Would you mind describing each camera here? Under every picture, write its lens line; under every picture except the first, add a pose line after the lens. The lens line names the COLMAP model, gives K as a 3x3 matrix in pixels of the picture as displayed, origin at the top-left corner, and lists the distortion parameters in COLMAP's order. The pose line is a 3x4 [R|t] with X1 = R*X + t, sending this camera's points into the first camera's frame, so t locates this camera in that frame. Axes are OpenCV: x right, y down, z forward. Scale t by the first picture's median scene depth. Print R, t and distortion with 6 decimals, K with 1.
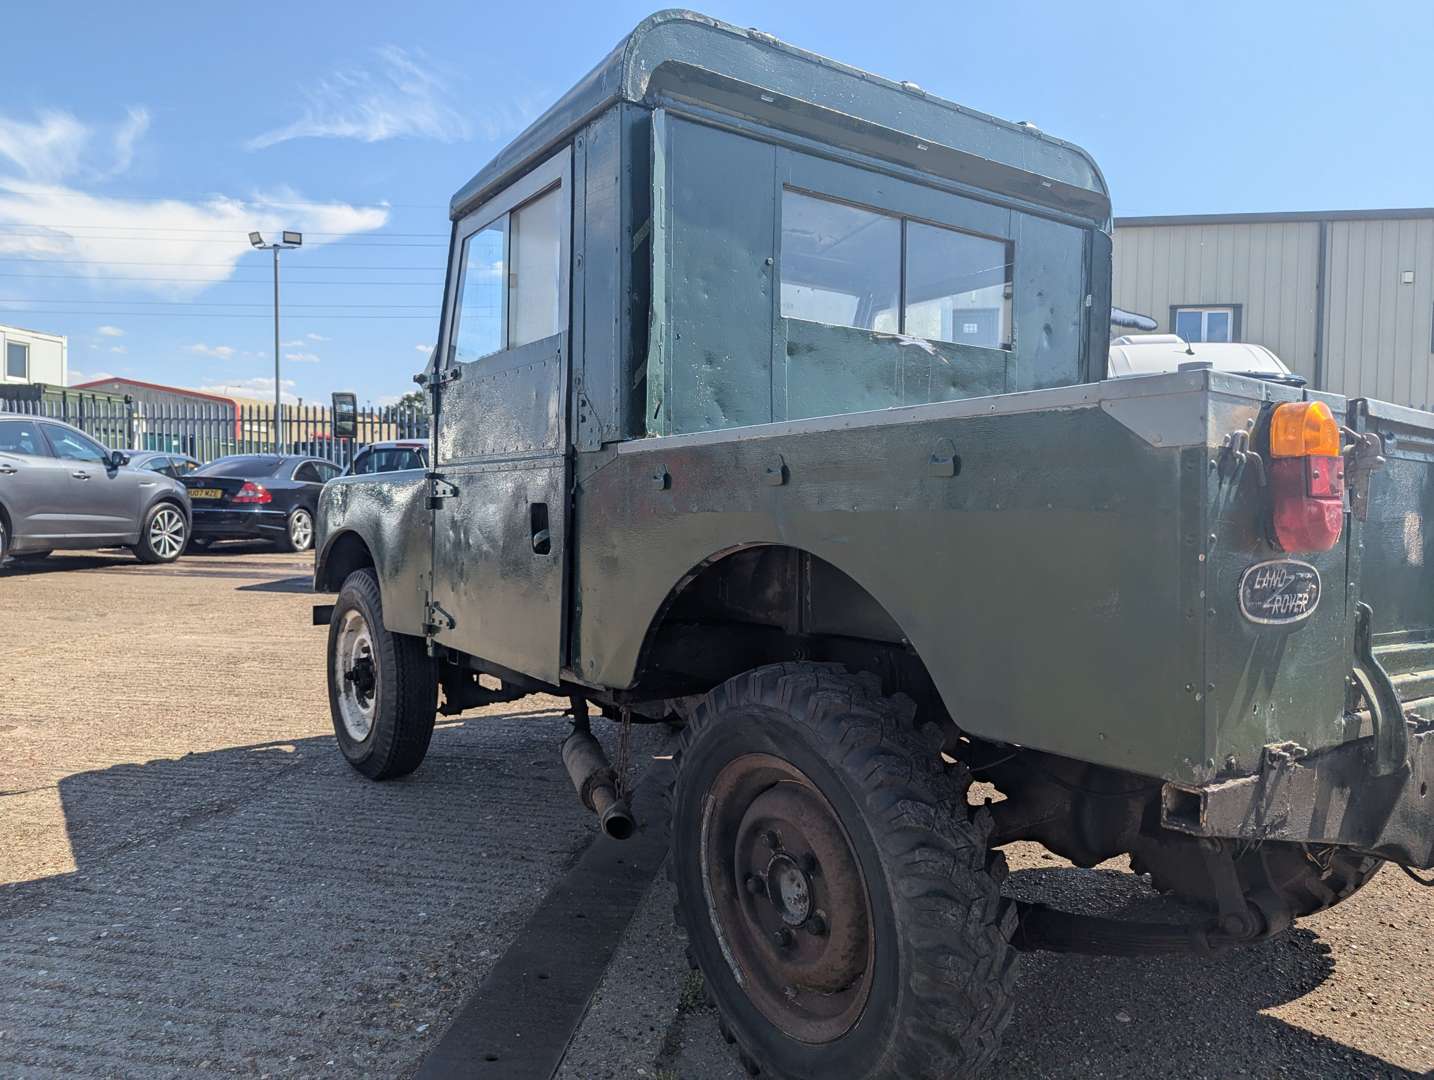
lens RADIAL K [[1015.6, 0, 702.2], [0, 1015.6, 528.2], [0, 0, 1]] dist [0.040806, -0.028232]
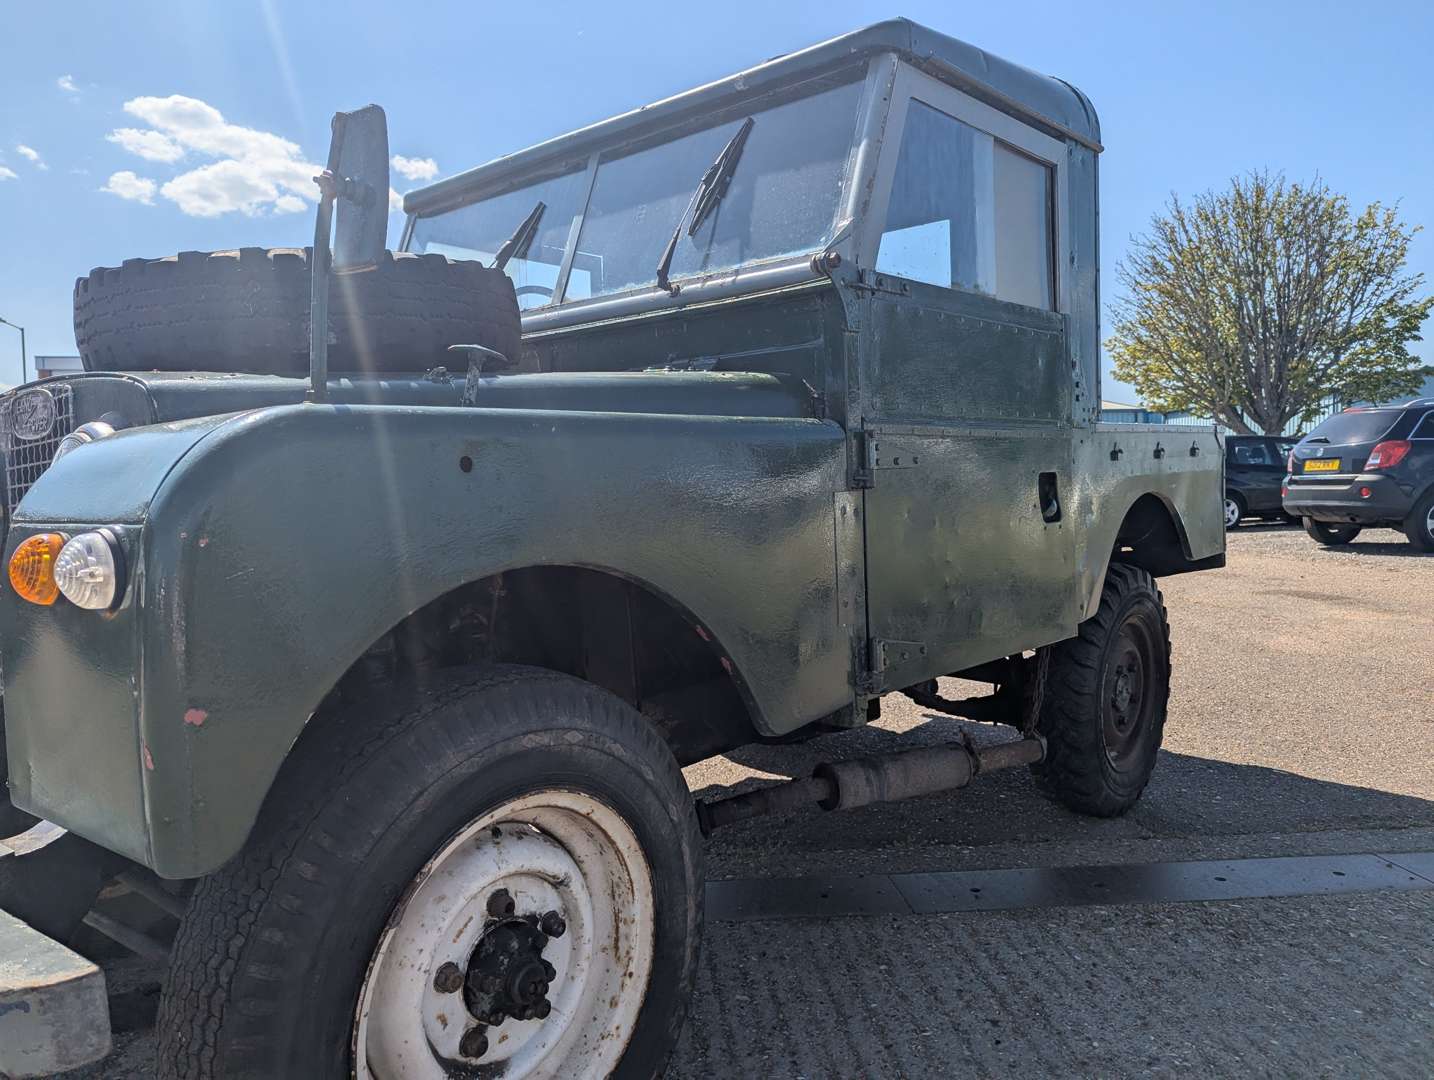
lens RADIAL K [[1013.9, 0, 720.9], [0, 1013.9, 538.2], [0, 0, 1]] dist [0.023613, -0.011061]
pose [[-0.245653, -0.059648, 0.967521, -1.164946], [0.042092, 0.996507, 0.072122, -0.050317], [-0.968444, 0.058442, -0.242284, 1.714540]]
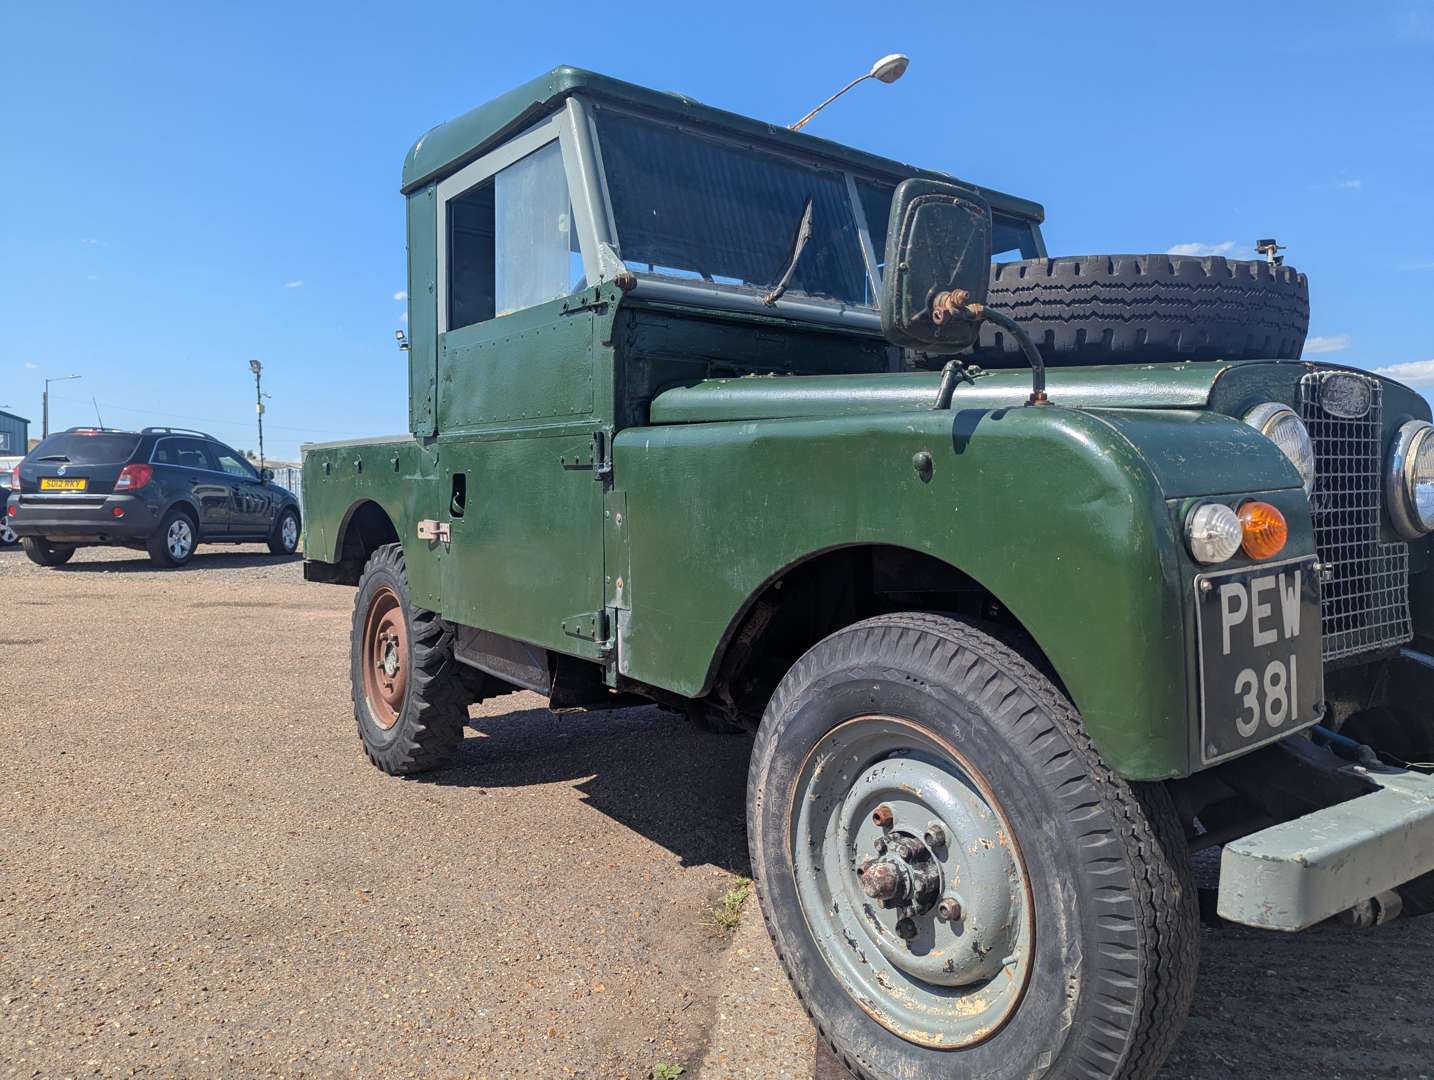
lens RADIAL K [[1015.6, 0, 708.0], [0, 1015.6, 537.2], [0, 0, 1]] dist [0.040806, -0.028232]
pose [[-0.999607, -0.020885, -0.018709, 0.160105], [-0.021985, 0.997917, 0.060656, -0.032457], [0.017404, 0.061043, -0.997983, 2.802077]]
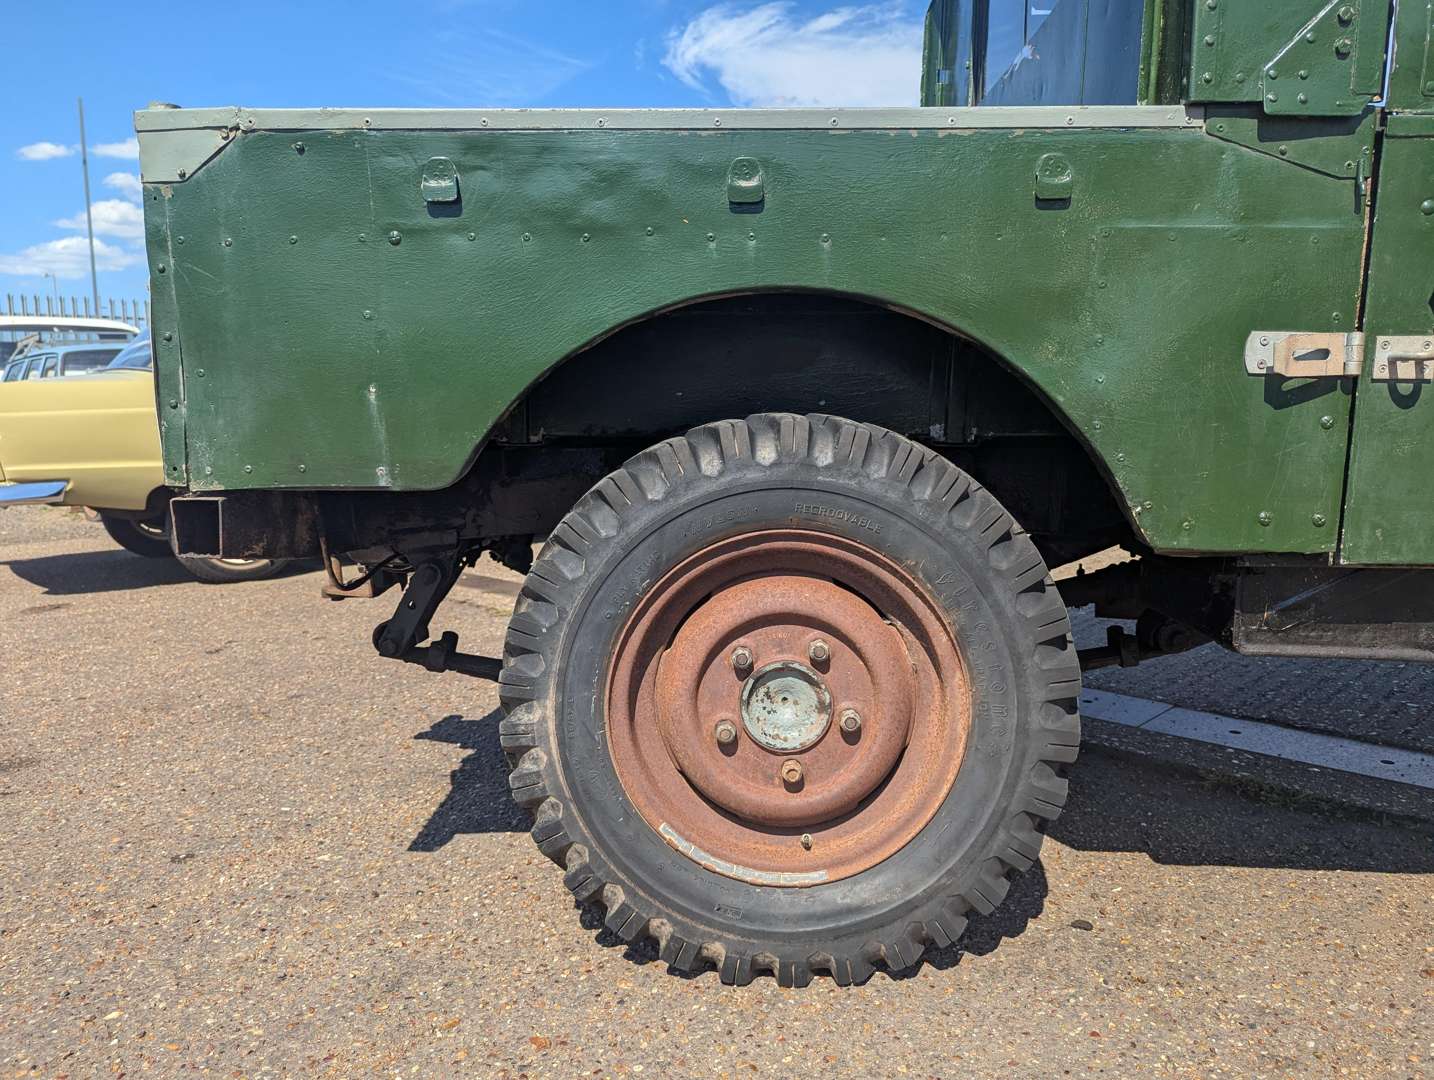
lens RADIAL K [[1015.6, 0, 720.4], [0, 1015.6, 541.8], [0, 0, 1]] dist [0.040806, -0.028232]
pose [[-0.593802, 0.099437, -0.798443, 1.141949], [-0.021113, 0.990067, 0.139003, 0.076283], [0.804334, 0.099398, -0.585804, 1.534309]]
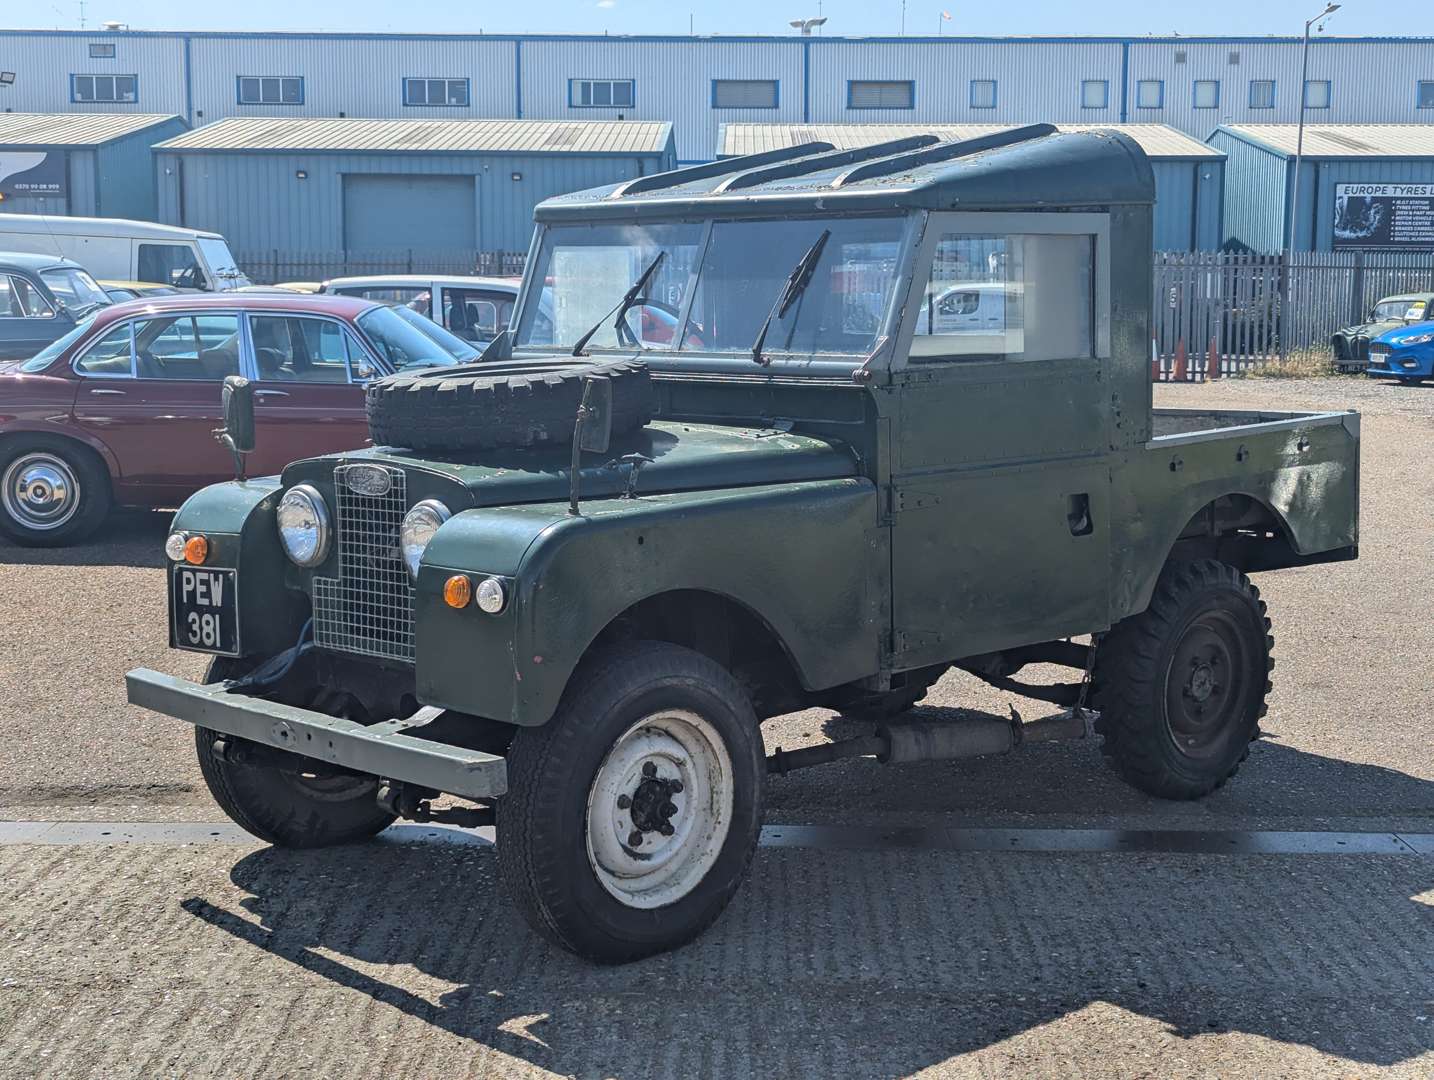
lens RADIAL K [[2012.8, 0, 745.6], [0, 2012.8, 508.7], [0, 0, 1]] dist [0.077402, 0.000000]
pose [[-0.148041, -0.123424, 0.981249, -2.709907], [0.027802, 0.991271, 0.128879, -0.361180], [-0.988590, 0.046360, -0.143318, 1.906528]]
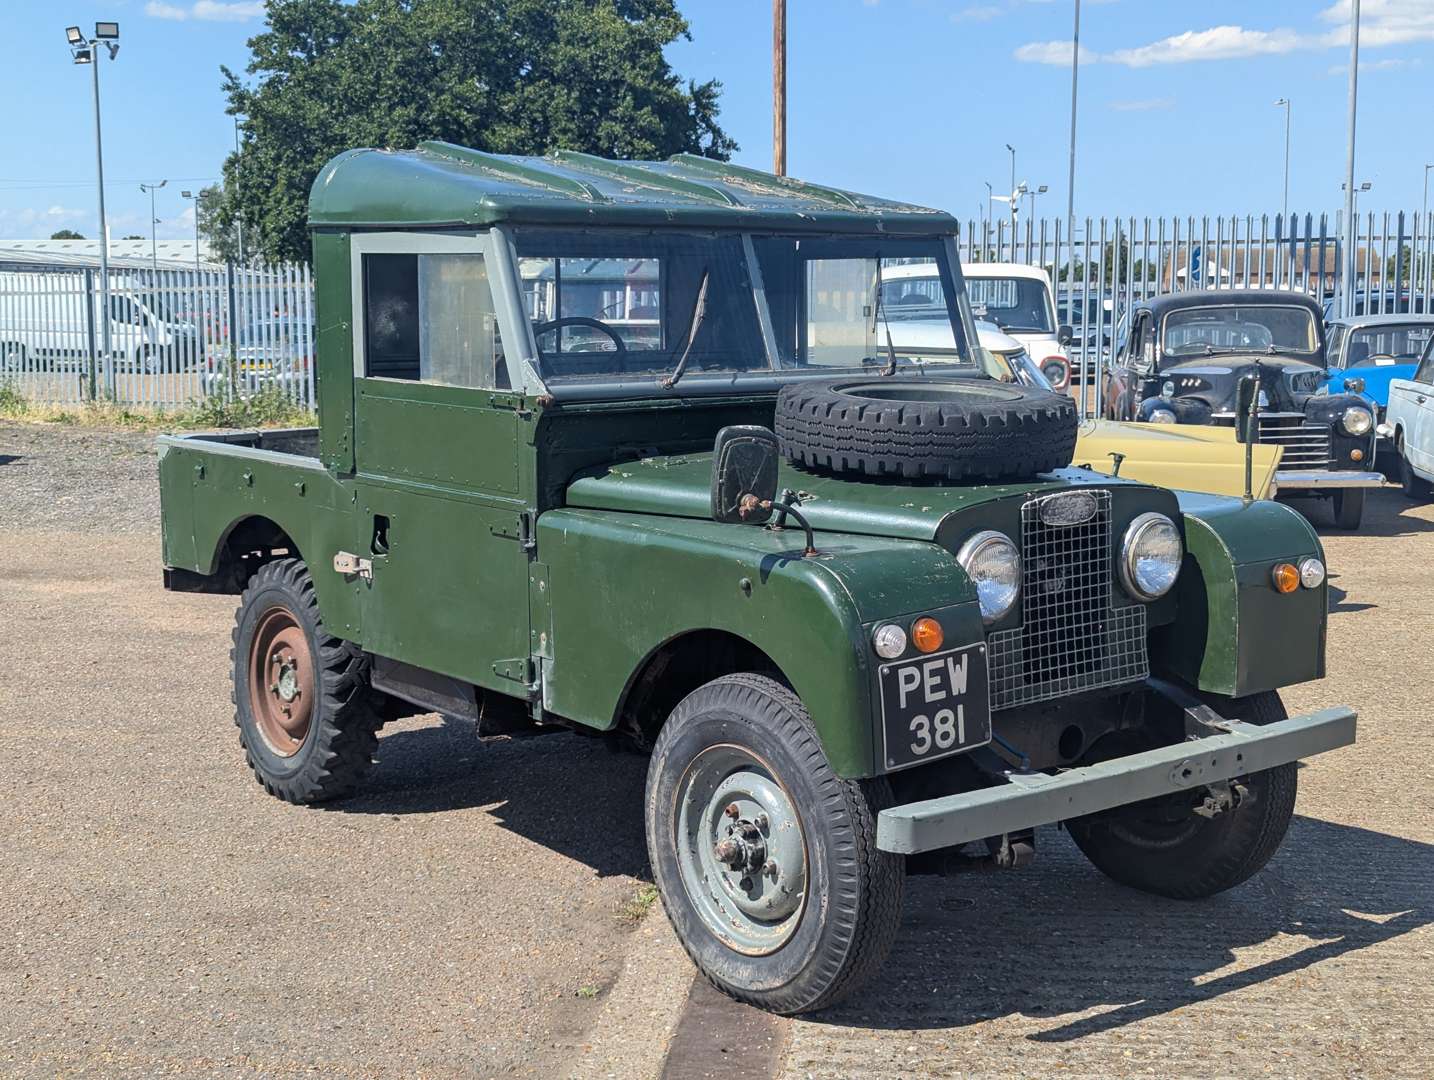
lens RADIAL K [[2012.8, 0, 722.4], [0, 2012.8, 502.7], [0, 0, 1]] dist [0.077402, 0.000000]
pose [[-0.998583, -0.006746, -0.052786, 0.141679], [-0.013522, 0.991543, 0.129070, -0.390954], [0.051468, 0.129601, -0.990230, 4.160746]]
